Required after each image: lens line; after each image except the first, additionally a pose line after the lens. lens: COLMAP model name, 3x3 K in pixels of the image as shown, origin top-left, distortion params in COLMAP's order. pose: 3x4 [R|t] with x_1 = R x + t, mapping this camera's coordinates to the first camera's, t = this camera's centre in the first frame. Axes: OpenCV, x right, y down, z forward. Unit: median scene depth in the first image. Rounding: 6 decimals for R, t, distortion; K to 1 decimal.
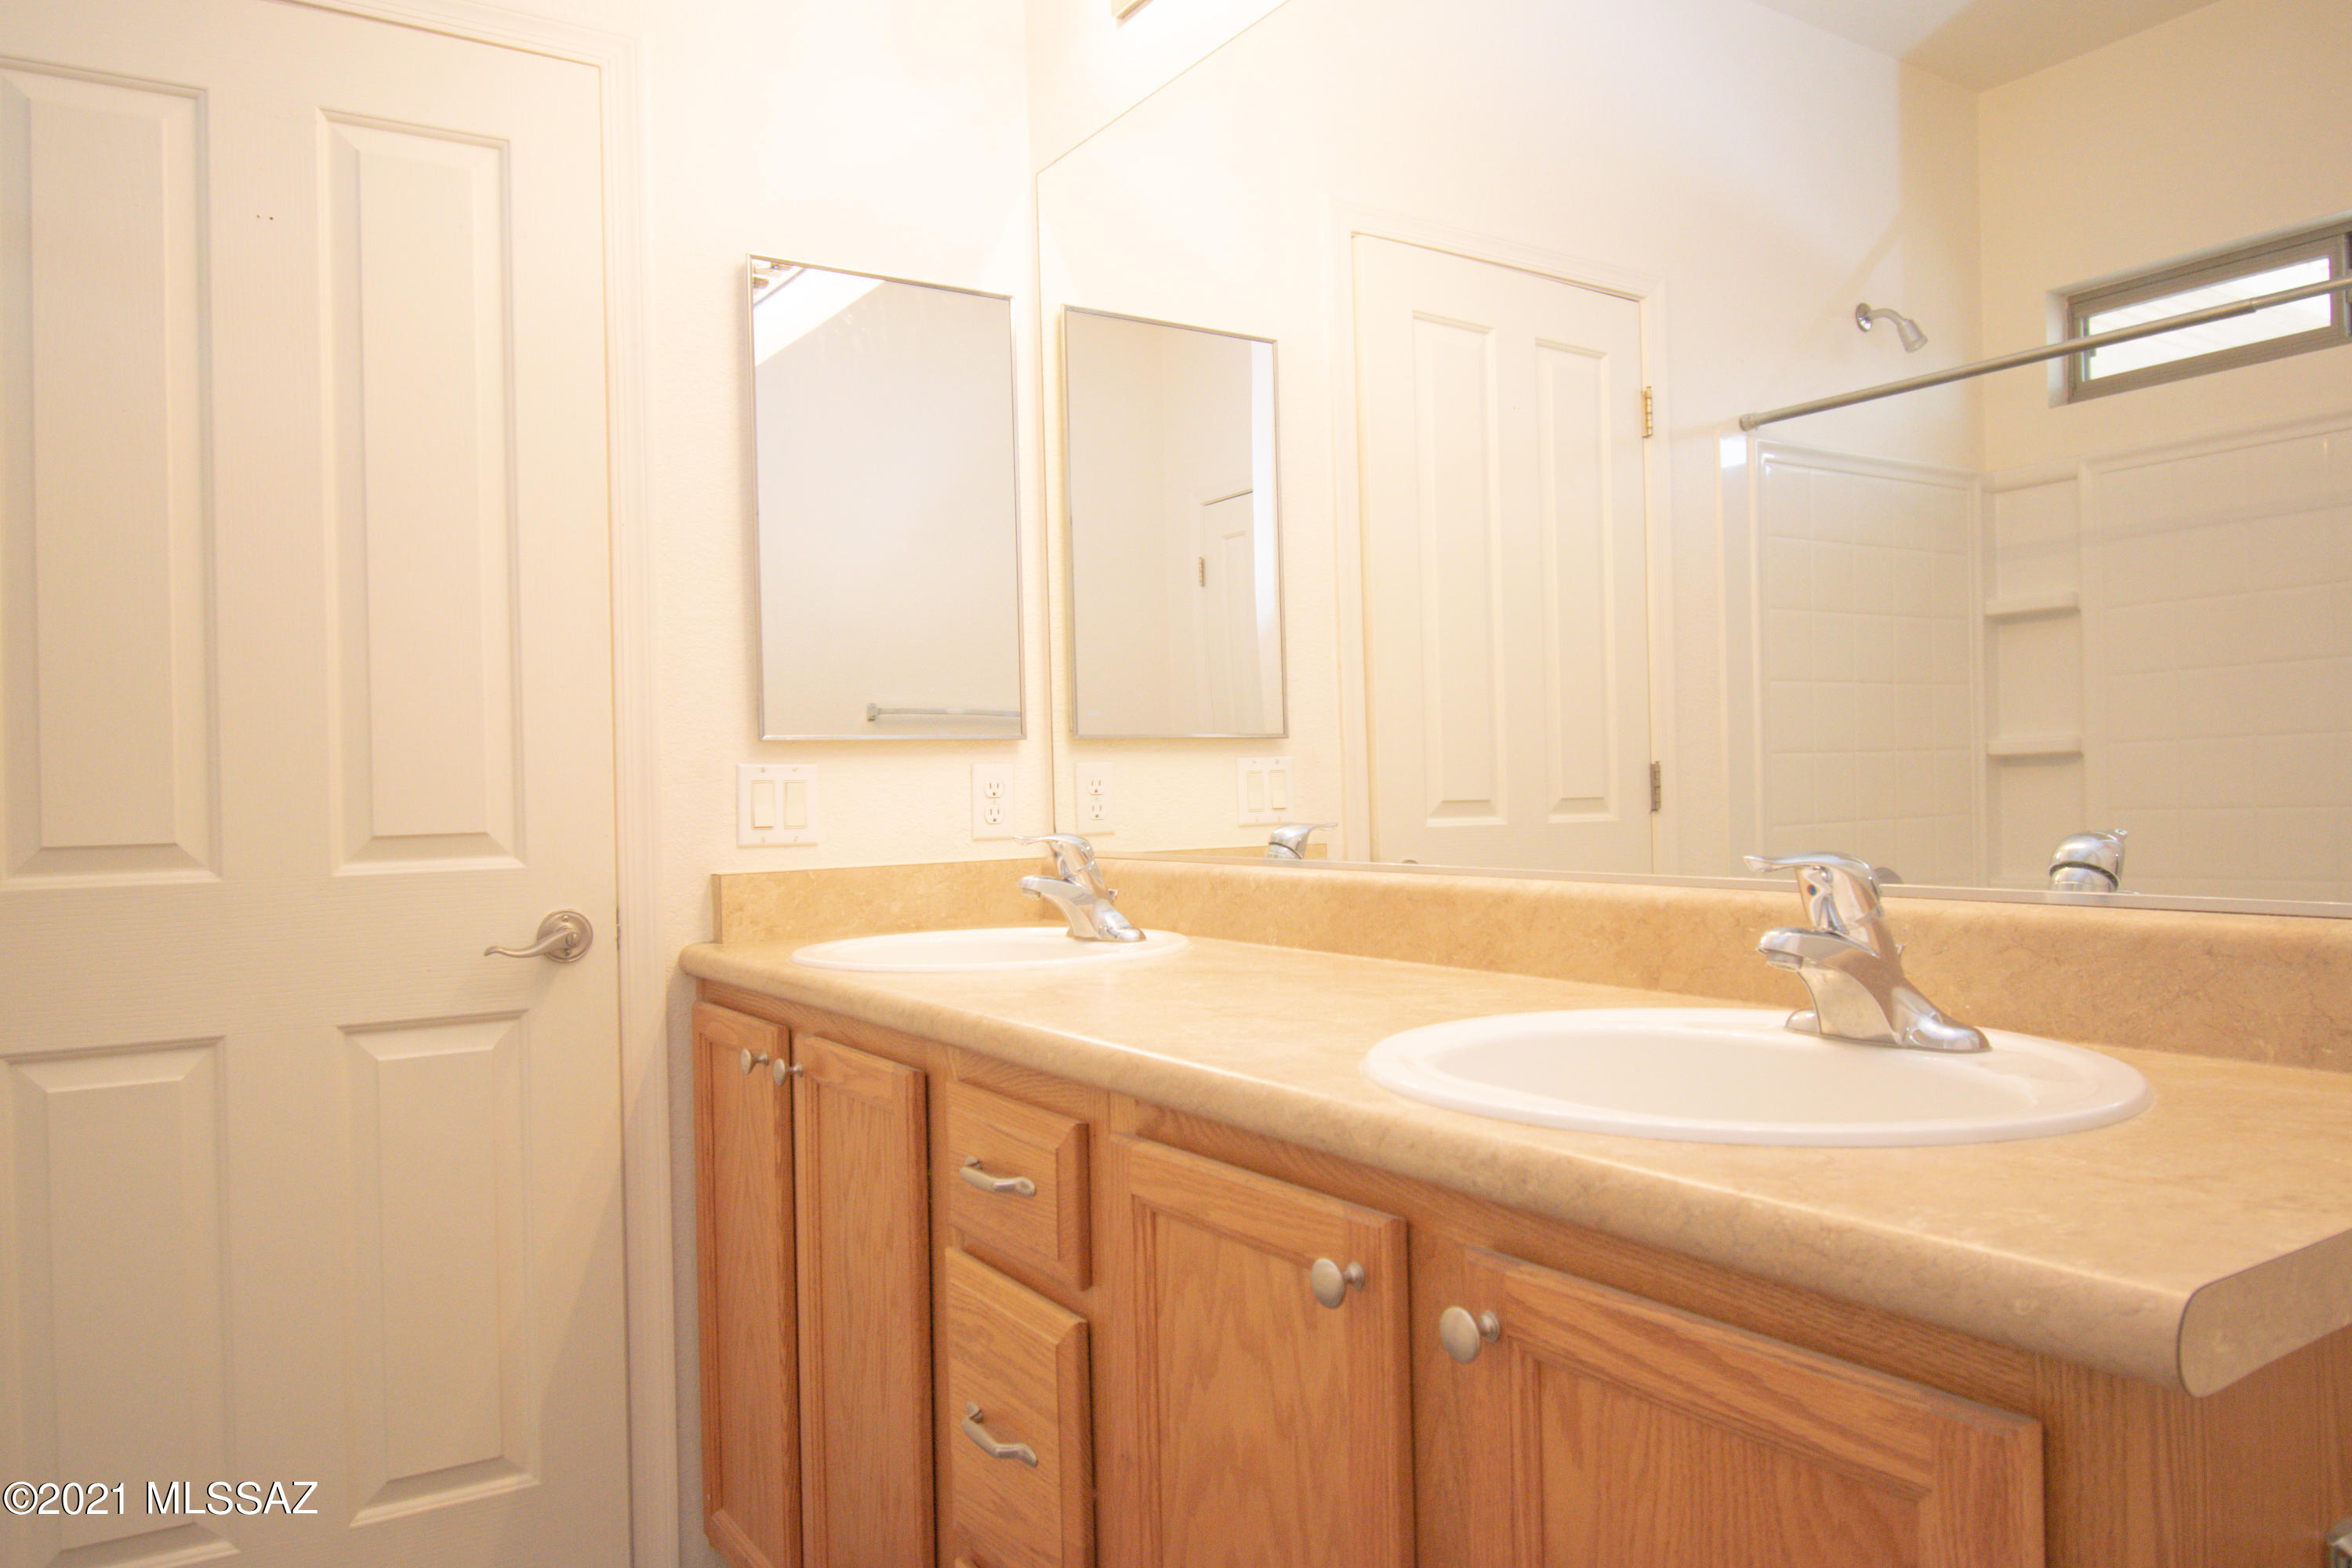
lens RADIAL K [[1634.0, 0, 1176.0], [0, 1634.0, 784.0], [0, 0, 1]] dist [0.025612, -0.000139]
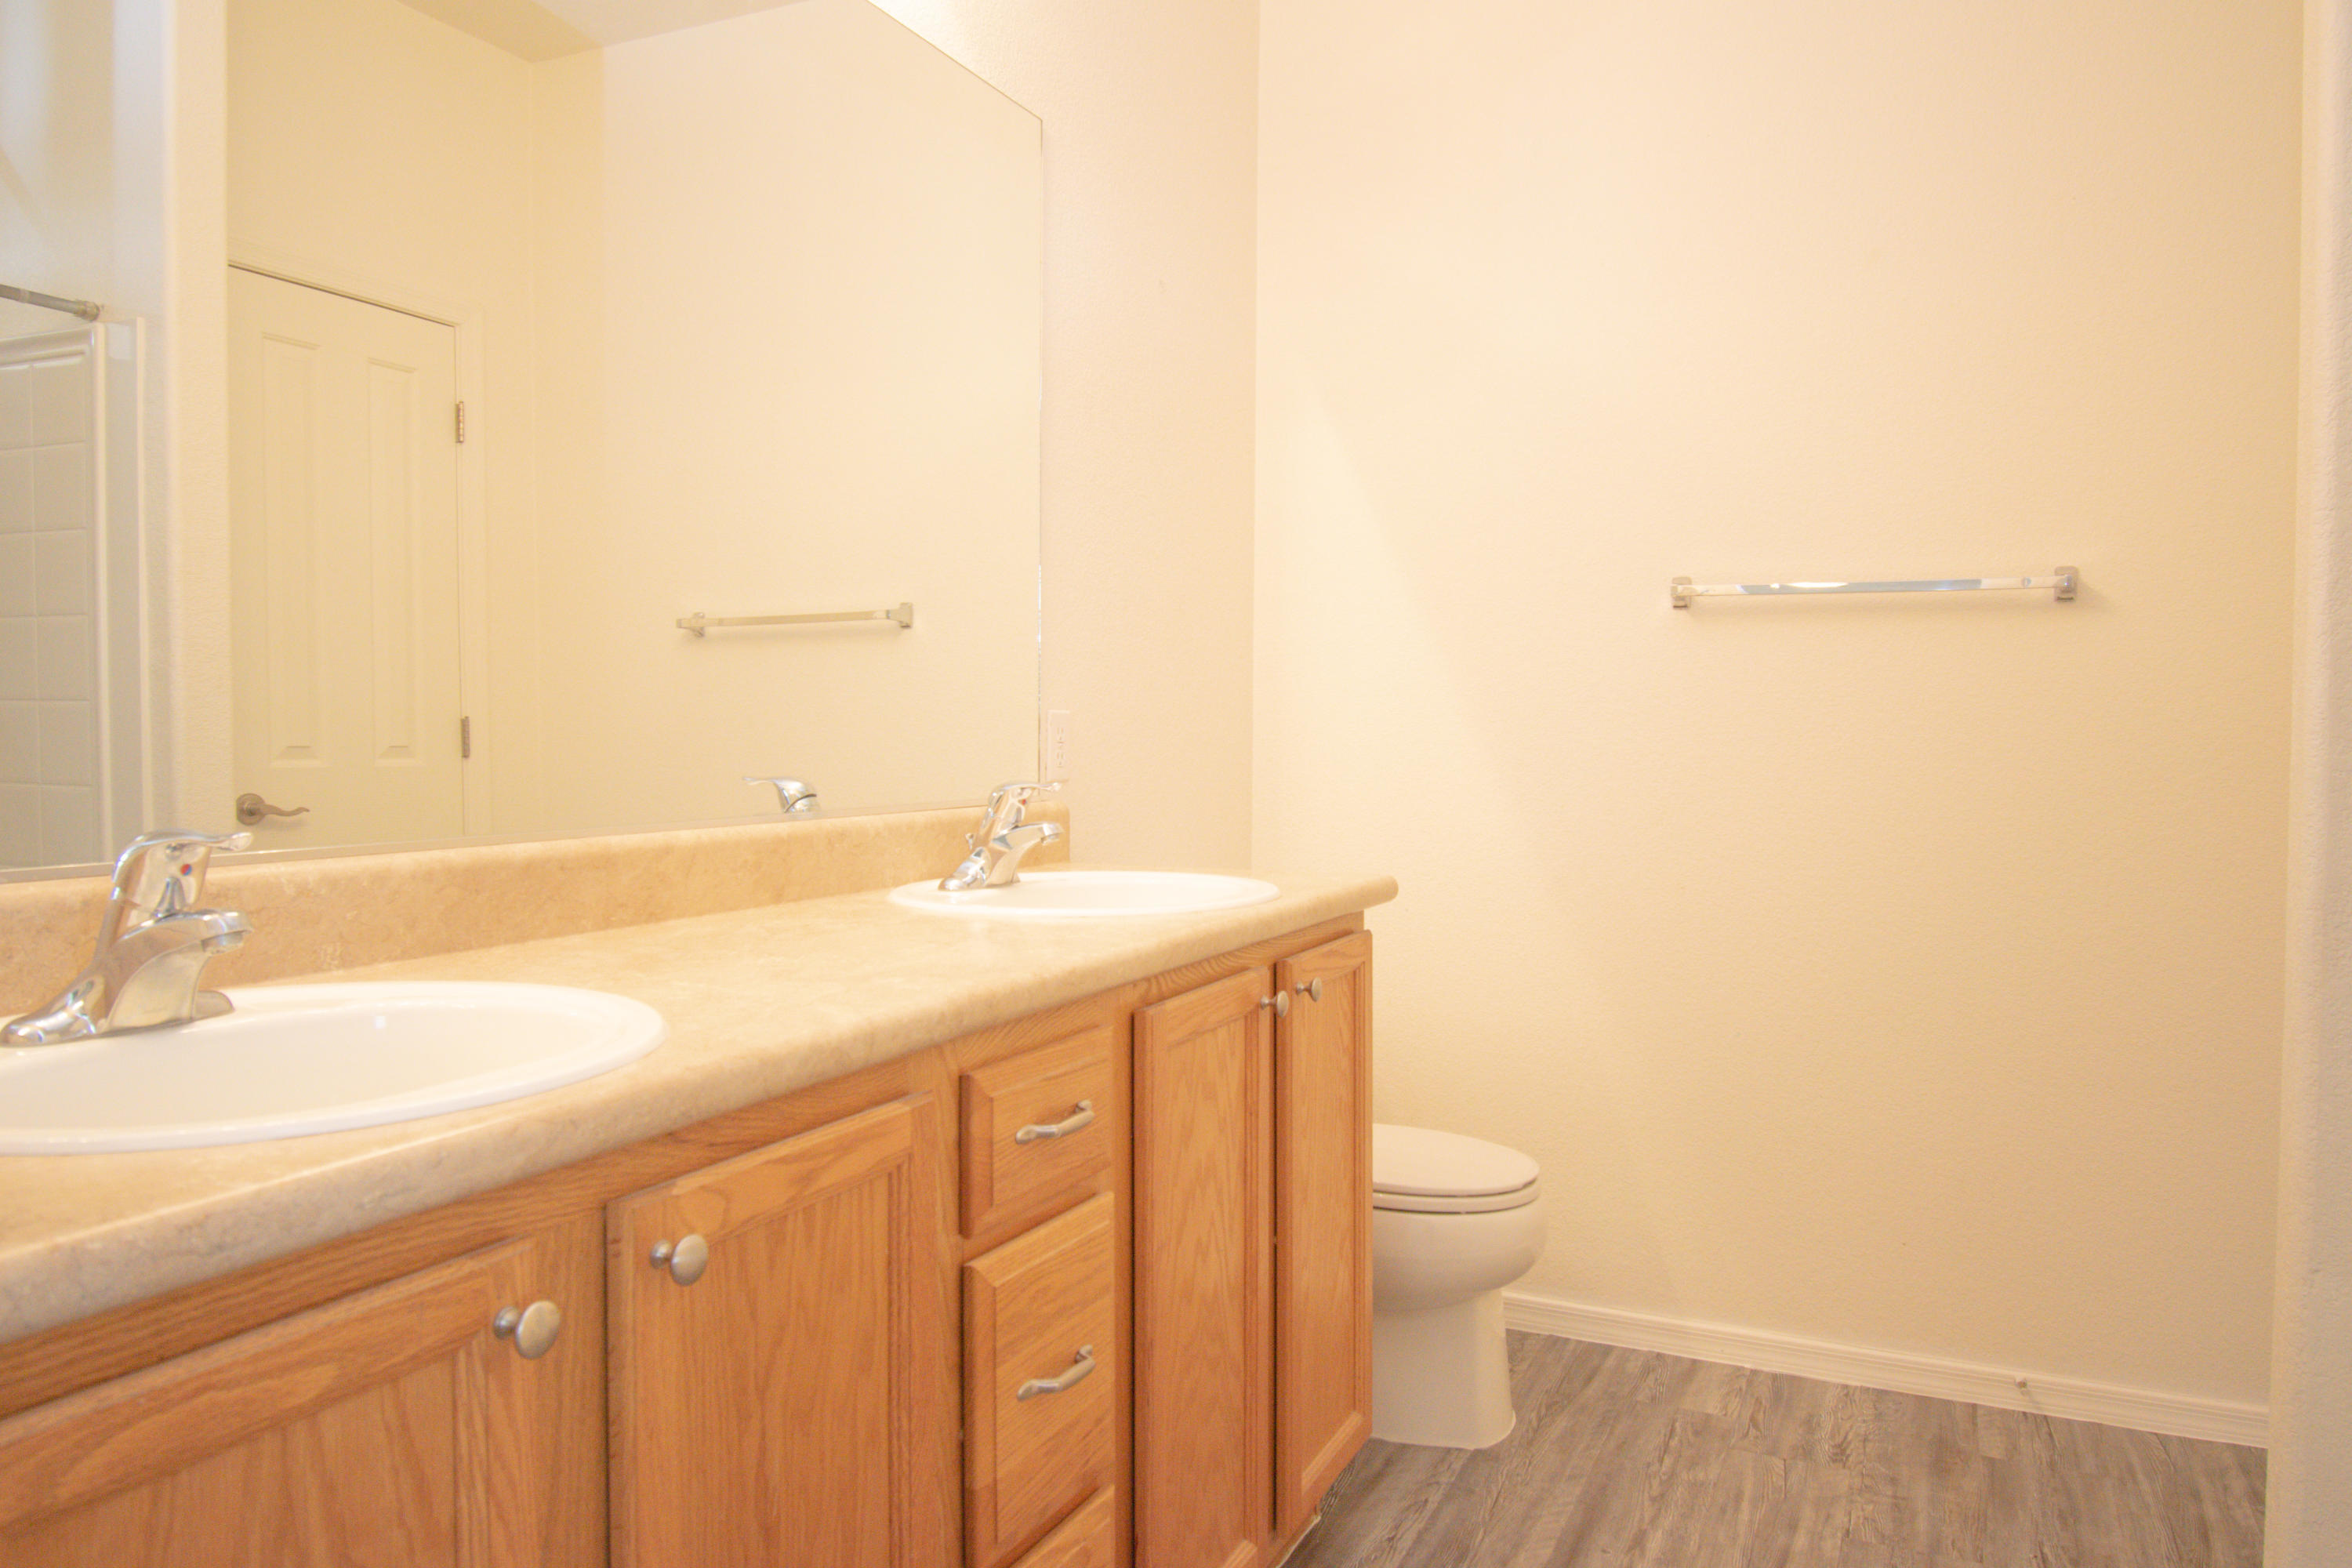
lens RADIAL K [[1627.0, 0, 1176.0], [0, 1627.0, 784.0], [0, 0, 1]] dist [0.009221, -0.025280]
pose [[-0.504020, -0.004368, 0.863681, -0.863548], [0.015376, 0.999783, 0.014029, 0.016010], [-0.863555, 0.020350, -0.503843, 1.216119]]
